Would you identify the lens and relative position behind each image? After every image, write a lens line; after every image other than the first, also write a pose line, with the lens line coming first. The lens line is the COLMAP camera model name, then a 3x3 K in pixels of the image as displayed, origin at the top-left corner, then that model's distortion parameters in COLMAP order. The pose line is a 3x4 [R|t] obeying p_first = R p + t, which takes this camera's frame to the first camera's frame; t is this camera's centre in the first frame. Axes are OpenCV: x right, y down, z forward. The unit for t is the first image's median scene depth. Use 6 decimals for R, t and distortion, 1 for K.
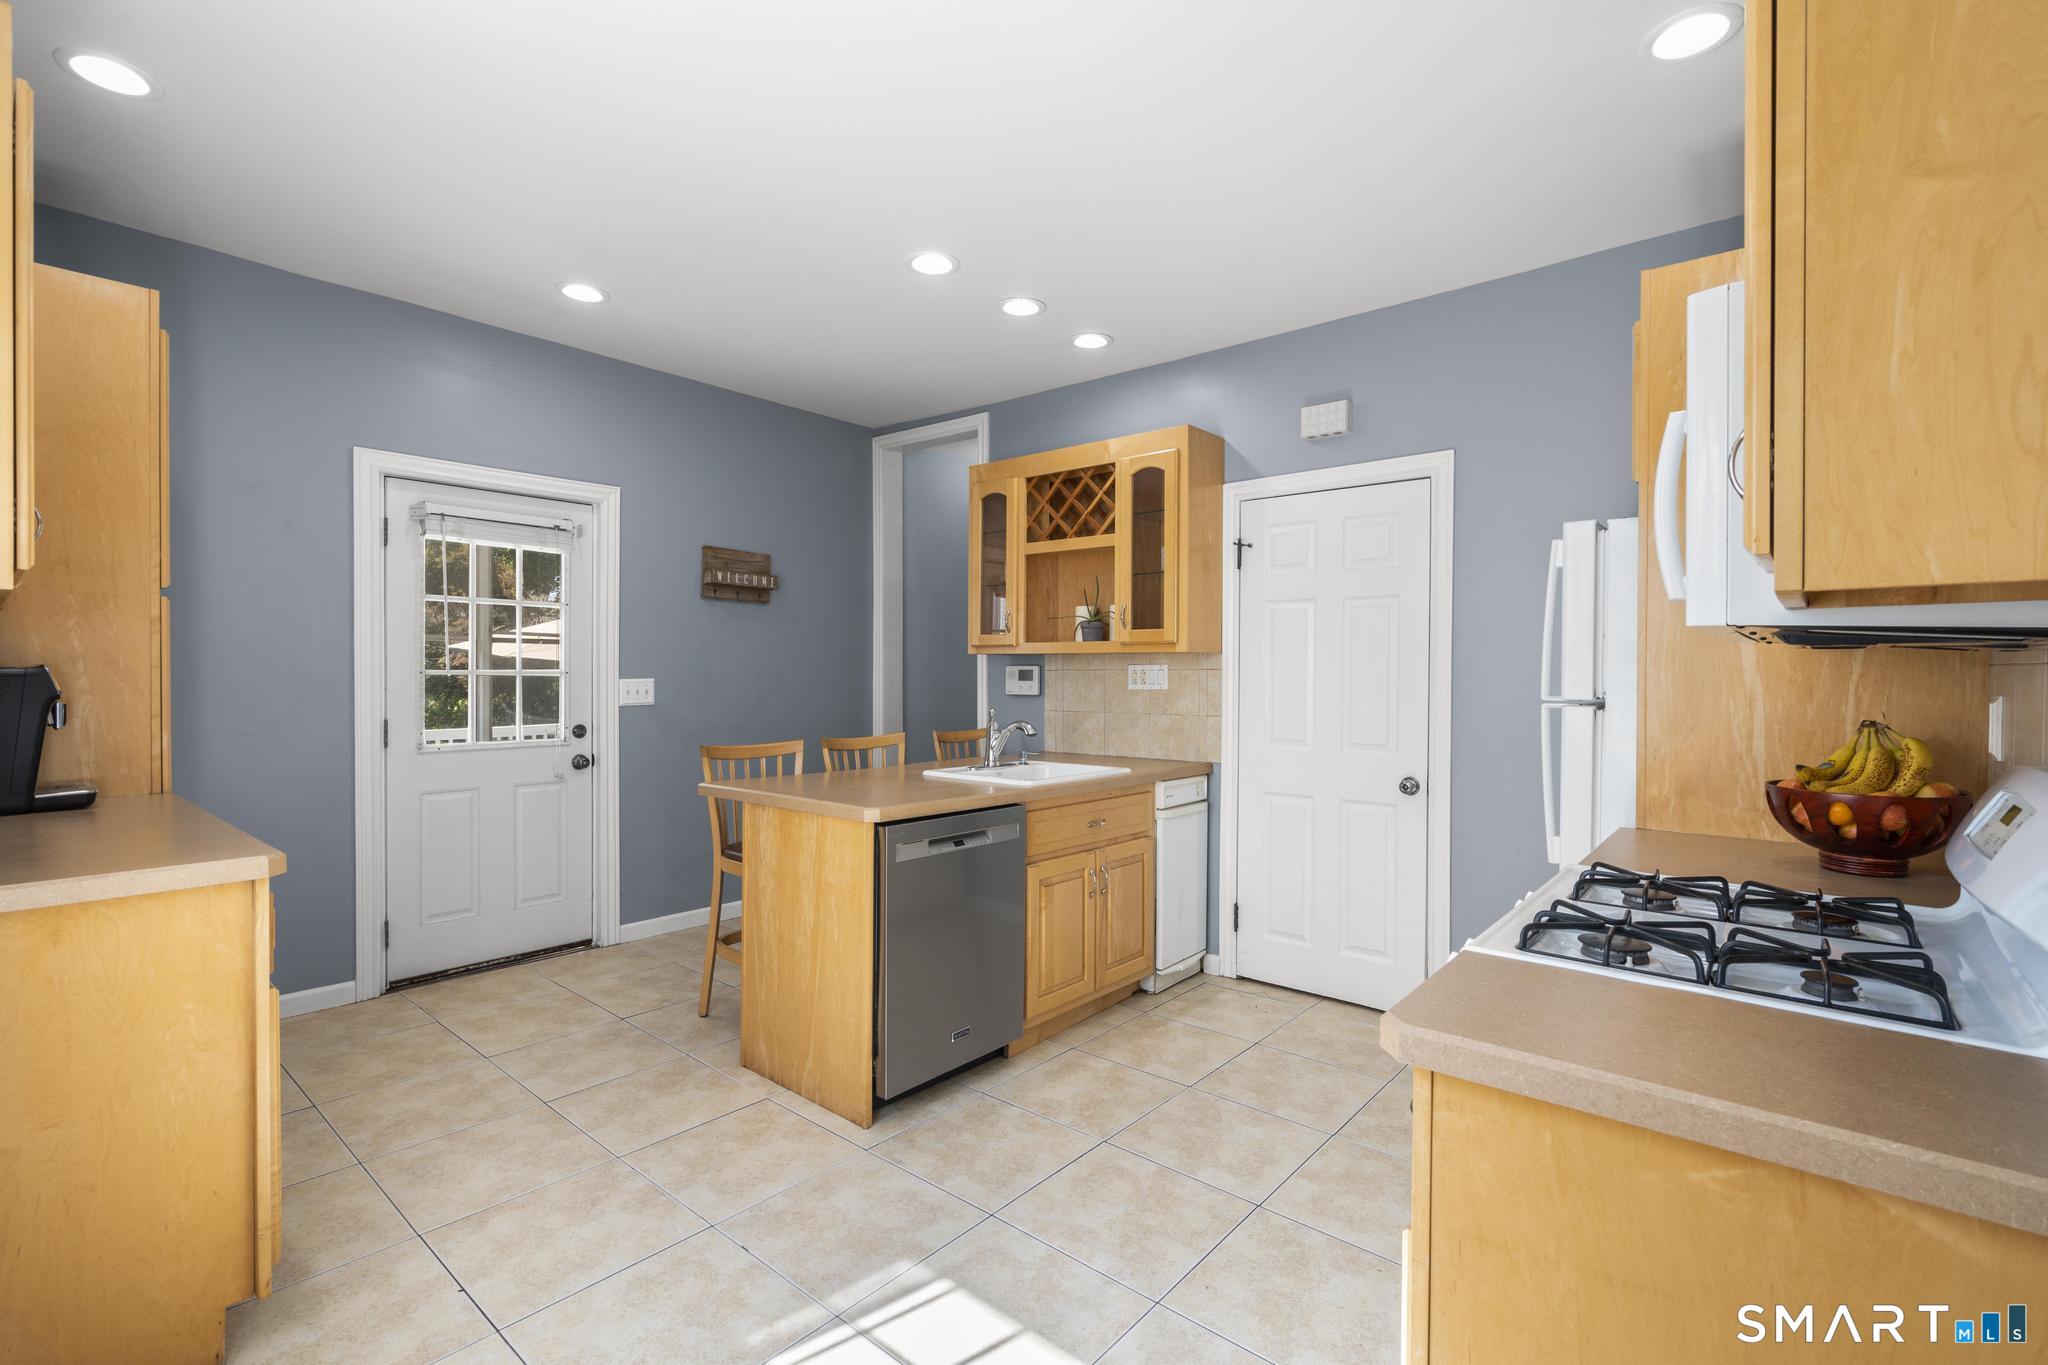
lens RADIAL K [[923.2, 0, 1019.2], [0, 923.2, 681.3], [0, 0, 1]] dist [-0.007665, 0.003498]
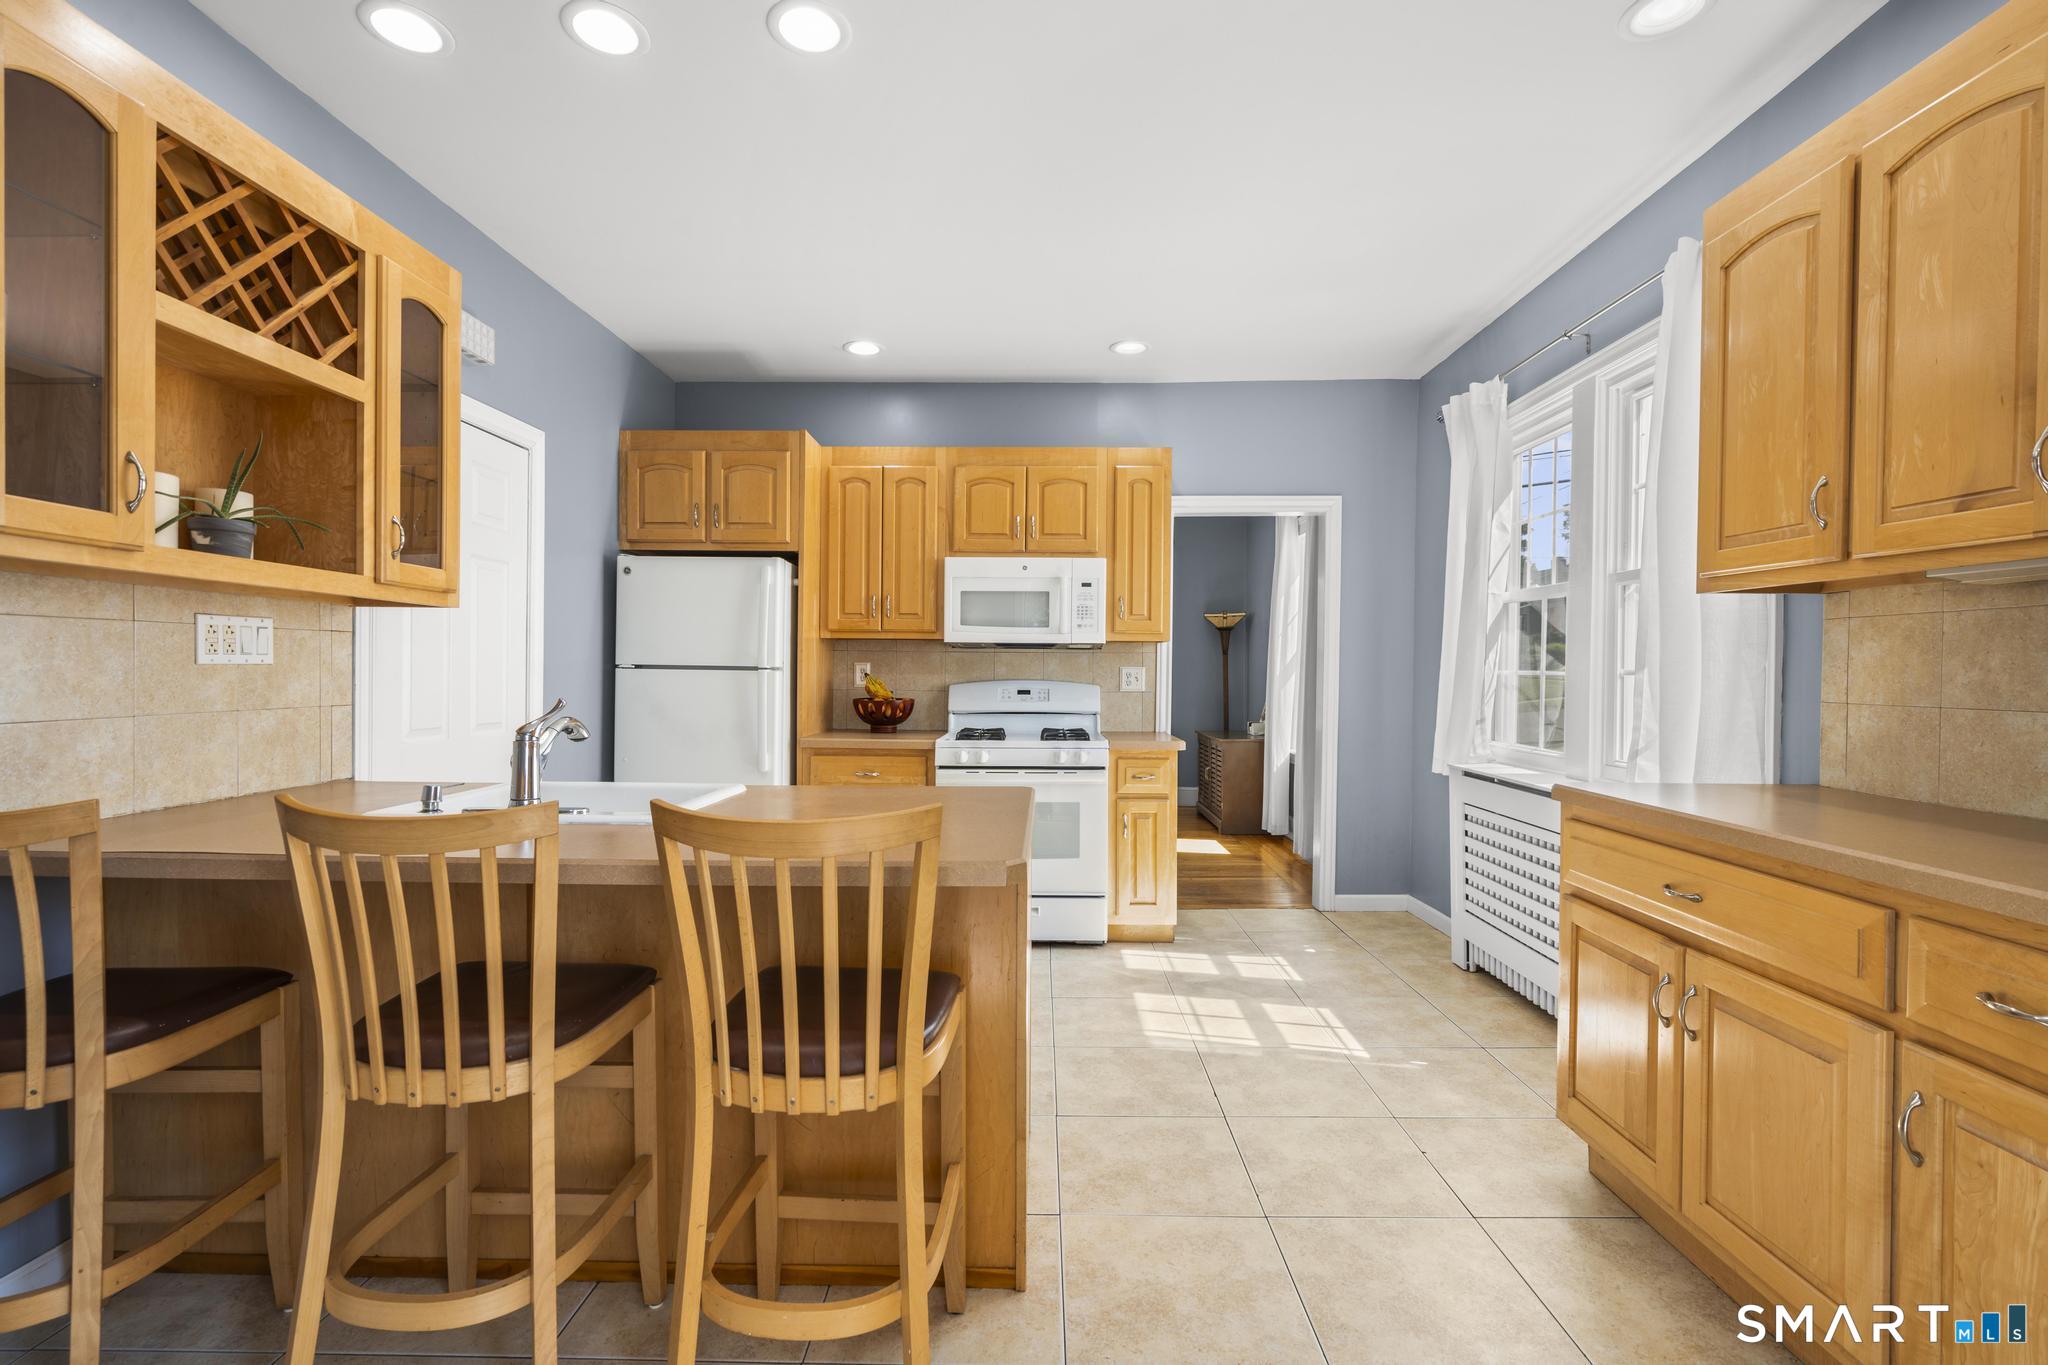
lens RADIAL K [[923.2, 0, 1026.1], [0, 923.2, 681.4], [0, 0, 1]] dist [-0.007665, 0.003498]
pose [[-0.641793, -0.018032, 0.766666, -0.564459], [-0.004280, 0.999792, 0.019933, 0.006750], [-0.766866, 0.009511, -0.641737, 1.032326]]
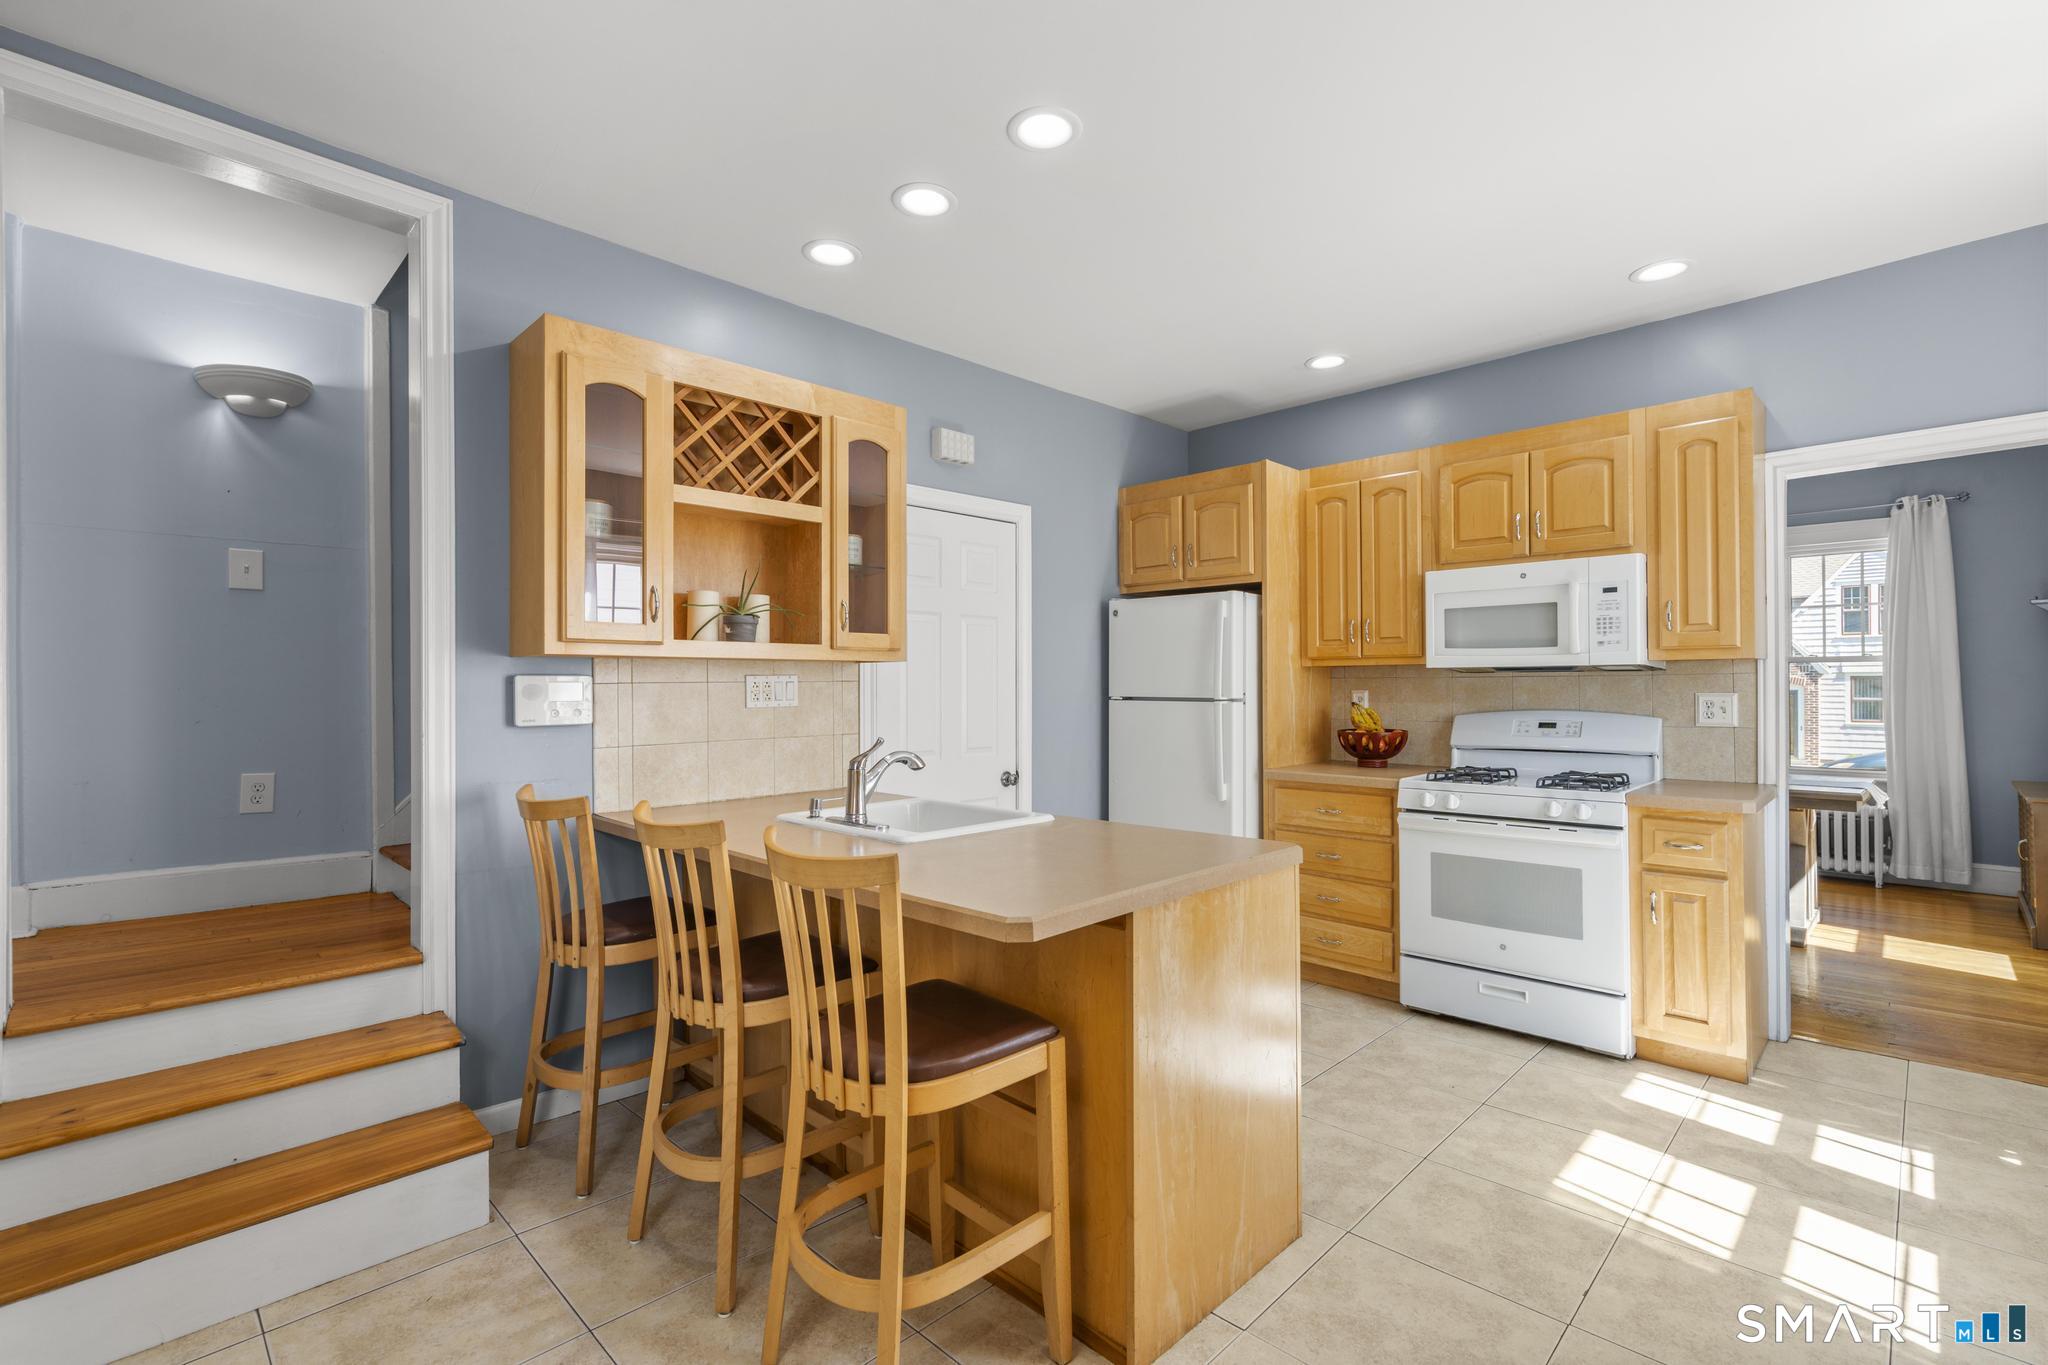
lens RADIAL K [[923.2, 0, 1020.4], [0, 923.2, 680.5], [0, 0, 1]] dist [-0.007665, 0.003498]
pose [[0.069416, -0.000288, 0.997588, -0.651915], [0.015926, 0.999873, -0.000820, -0.010134], [-0.997461, 0.015944, 0.069412, 0.766157]]
